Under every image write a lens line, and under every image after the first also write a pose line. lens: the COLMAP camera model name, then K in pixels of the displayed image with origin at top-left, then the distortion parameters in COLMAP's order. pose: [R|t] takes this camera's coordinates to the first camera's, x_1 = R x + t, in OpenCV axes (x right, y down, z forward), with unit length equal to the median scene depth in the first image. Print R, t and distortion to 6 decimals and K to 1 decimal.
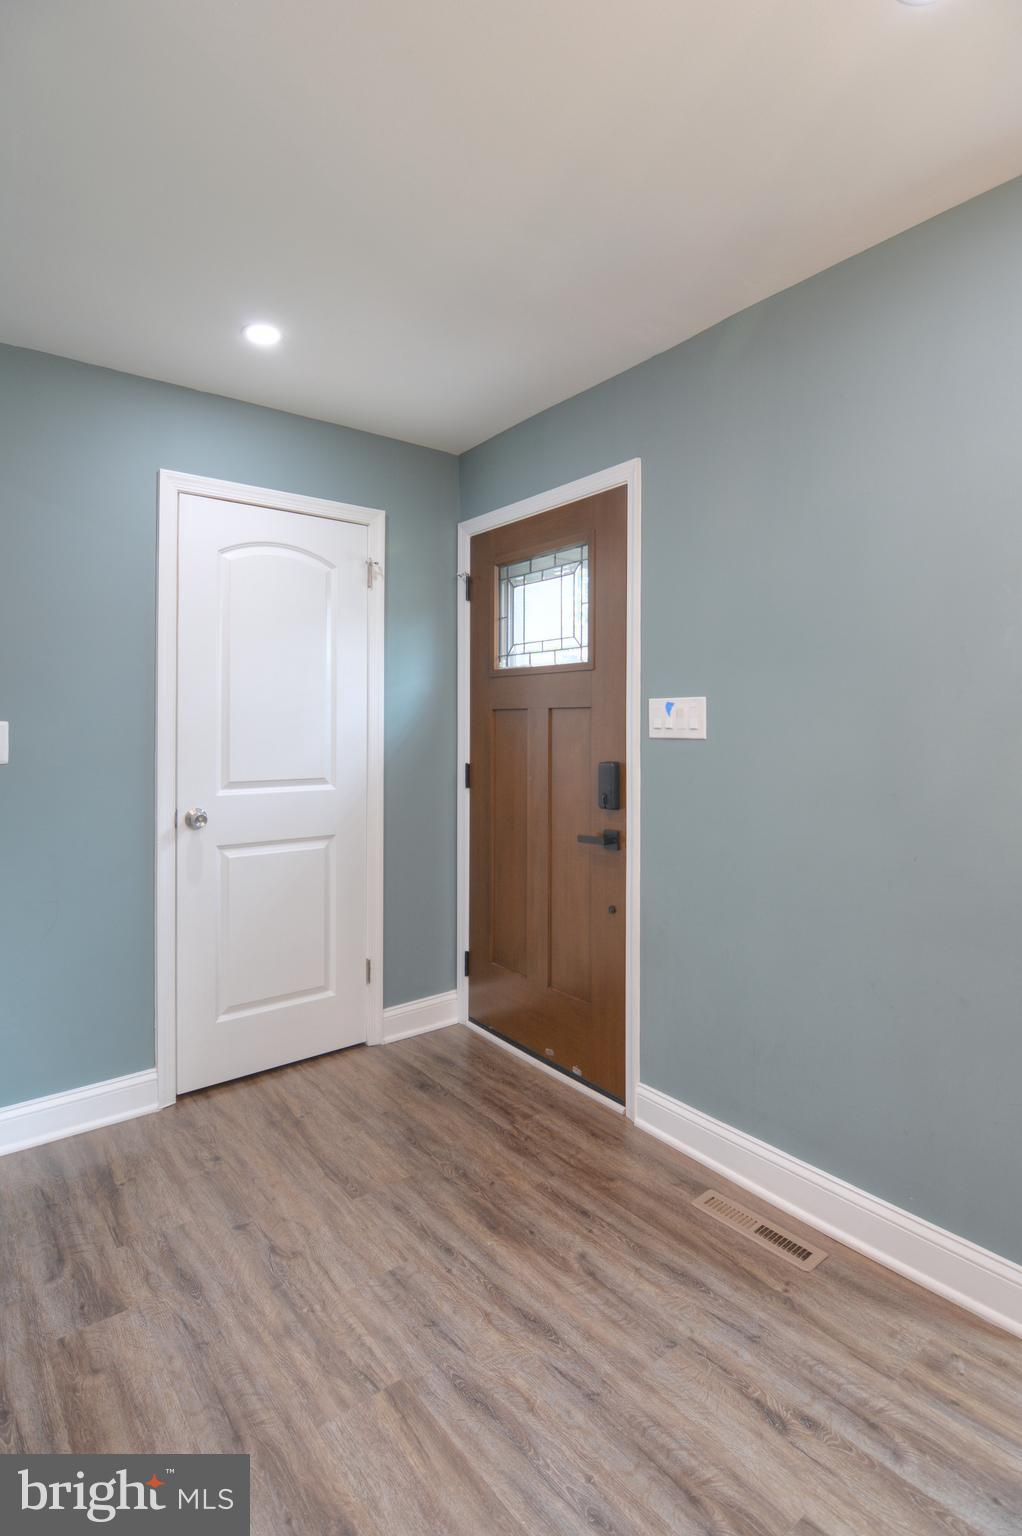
lens RADIAL K [[747.4, 0, 437.6], [0, 747.4, 726.4], [0, 0, 1]] dist [-0.007803, -0.009078]
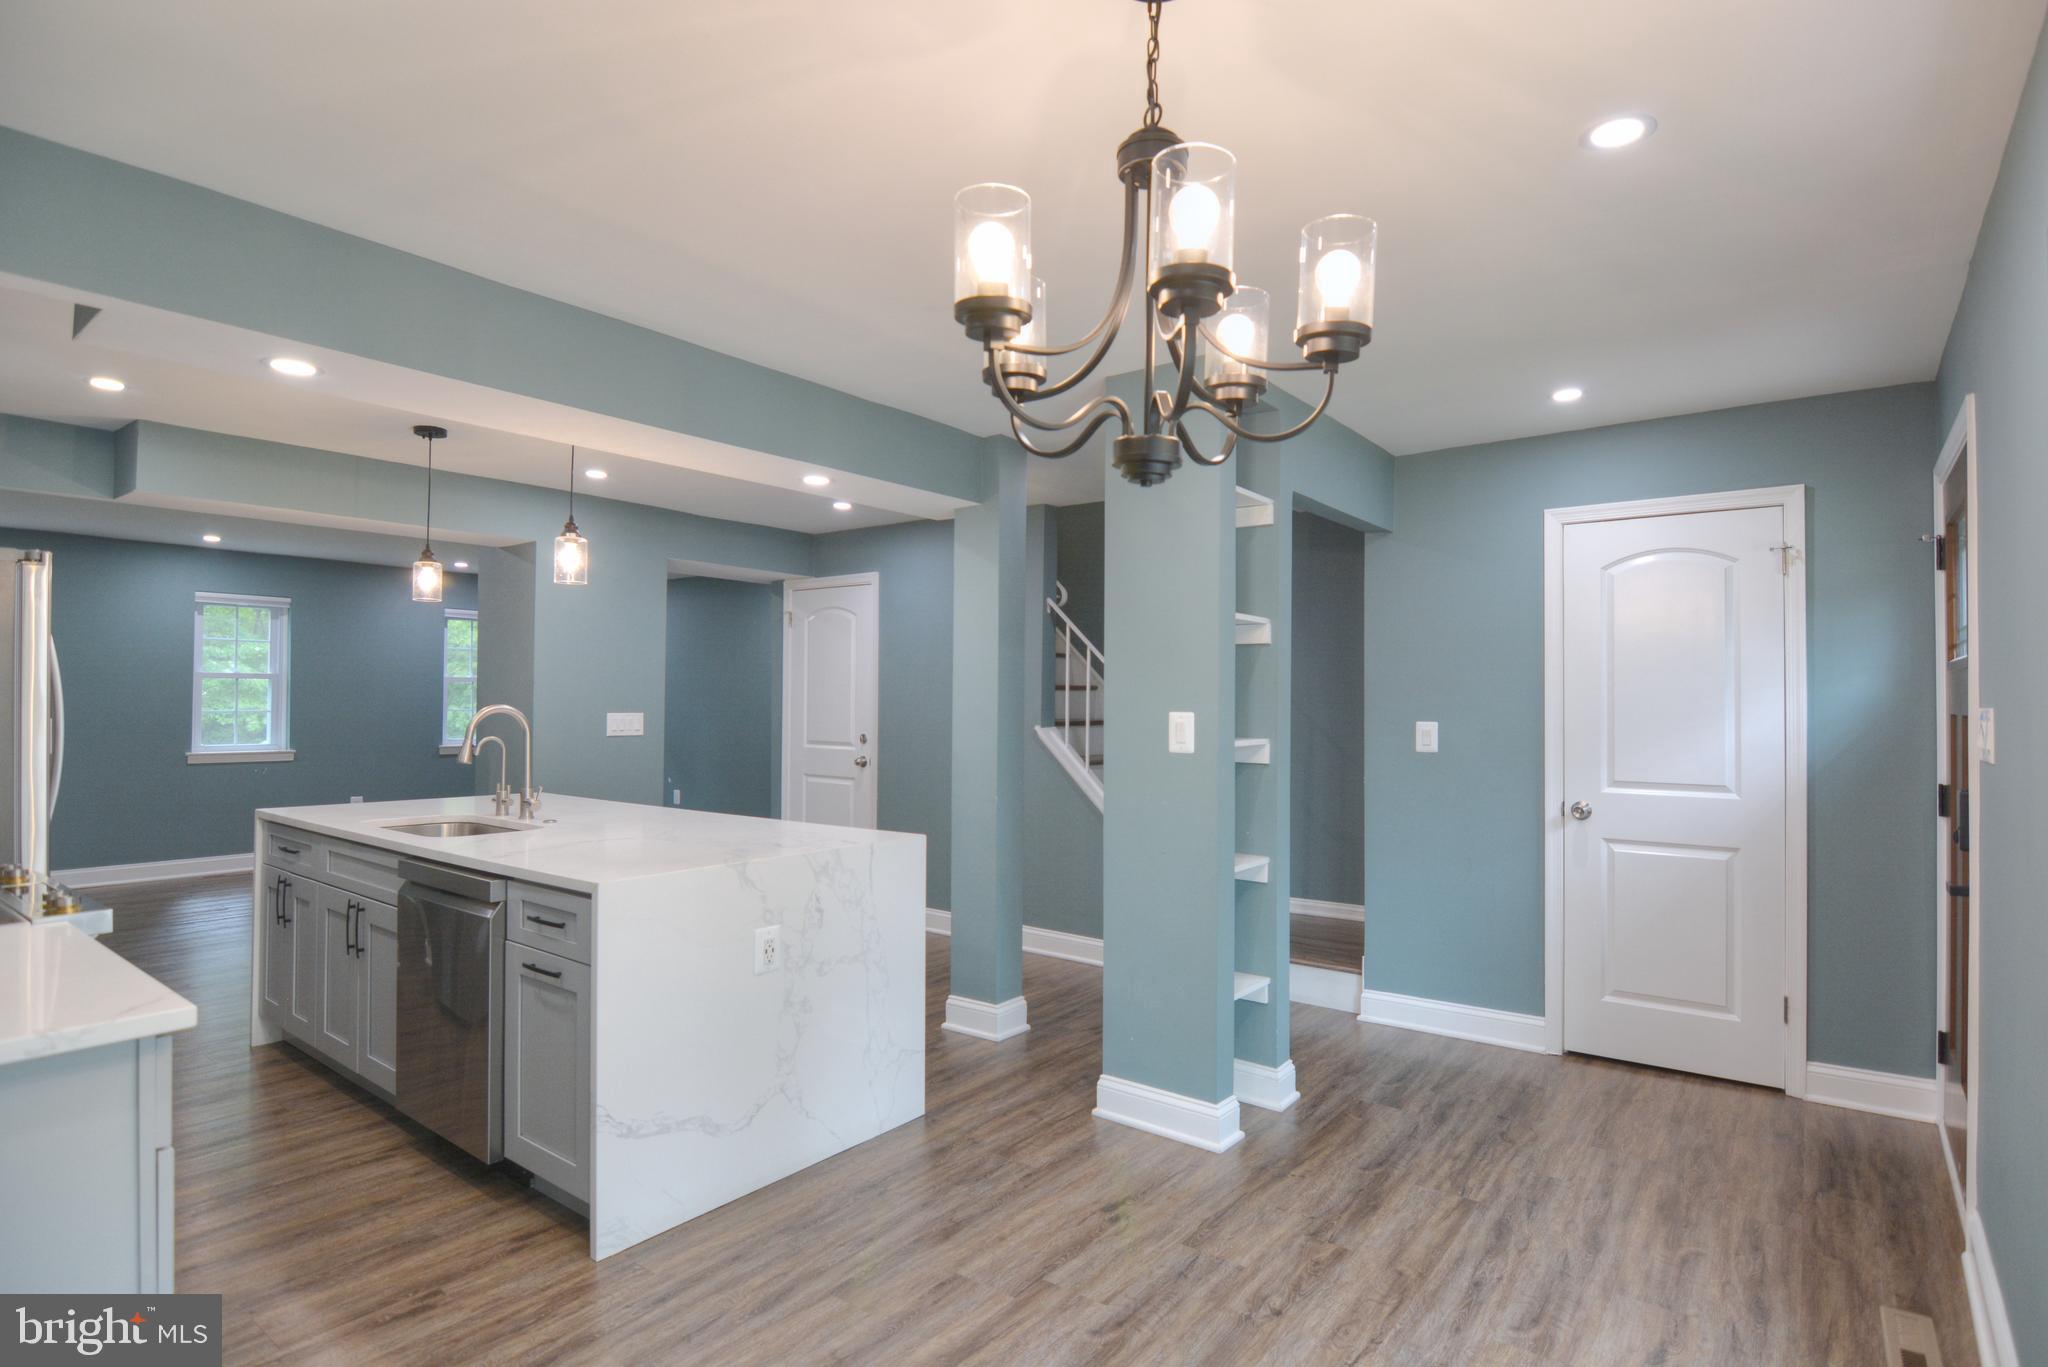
lens RADIAL K [[996.6, 0, 1042.4], [0, 996.6, 689.8], [0, 0, 1]] dist [-0.007803, -0.009078]
pose [[0.254732, -0.012893, -0.966926, 0.944686], [-0.005115, 0.999879, -0.014680, -0.032617], [0.966998, 0.008685, 0.254636, -0.172341]]
